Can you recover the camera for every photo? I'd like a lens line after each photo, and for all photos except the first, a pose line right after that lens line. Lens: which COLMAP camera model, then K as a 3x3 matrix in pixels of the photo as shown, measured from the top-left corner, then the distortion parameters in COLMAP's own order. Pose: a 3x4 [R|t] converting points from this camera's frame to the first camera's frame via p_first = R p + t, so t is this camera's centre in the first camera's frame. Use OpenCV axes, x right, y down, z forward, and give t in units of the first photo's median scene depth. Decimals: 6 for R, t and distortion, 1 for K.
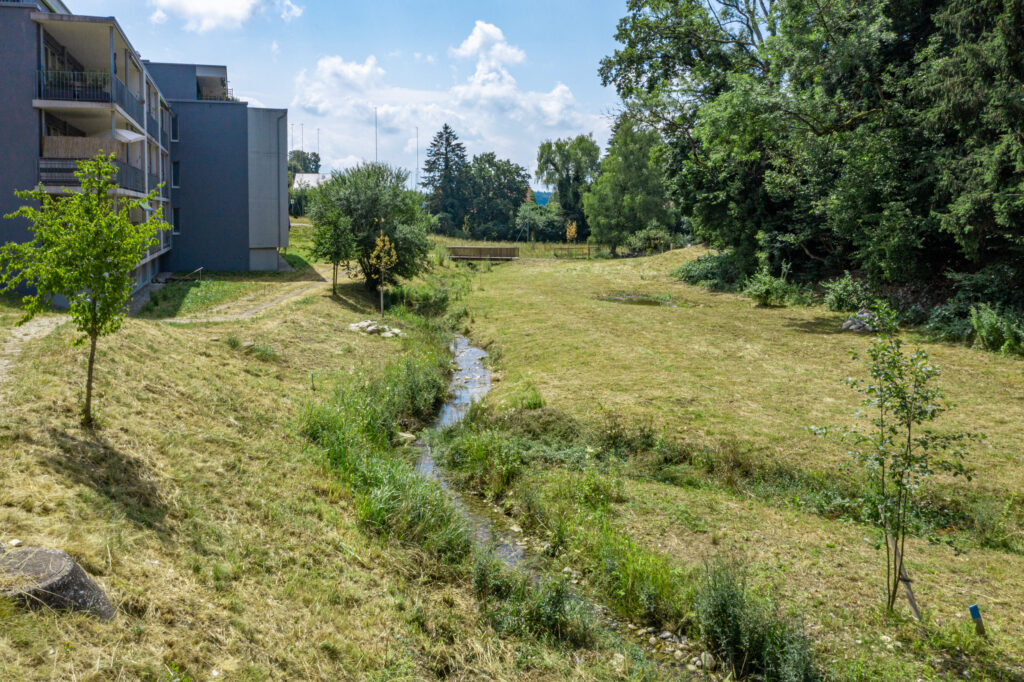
lens RADIAL K [[833.8, 0, 511.9], [0, 833.8, 297.8], [0, 0, 1]] dist [-0.014287, 0.009299]
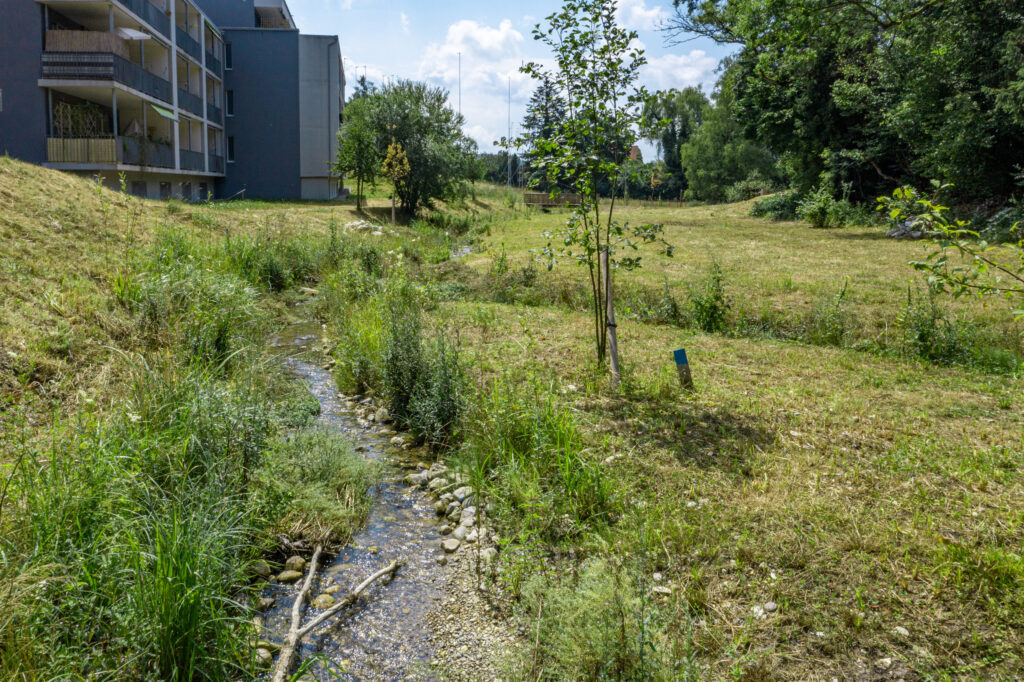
lens RADIAL K [[838.9, 0, 512.0], [0, 838.9, 341.0], [0, 0, 1]] dist [-0.039662, 0.050041]
pose [[0.984748, 0.028182, -0.171691, 0.118521], [-0.017126, 0.997703, 0.065539, 0.069237], [0.173144, -0.061599, 0.982968, 0.042213]]
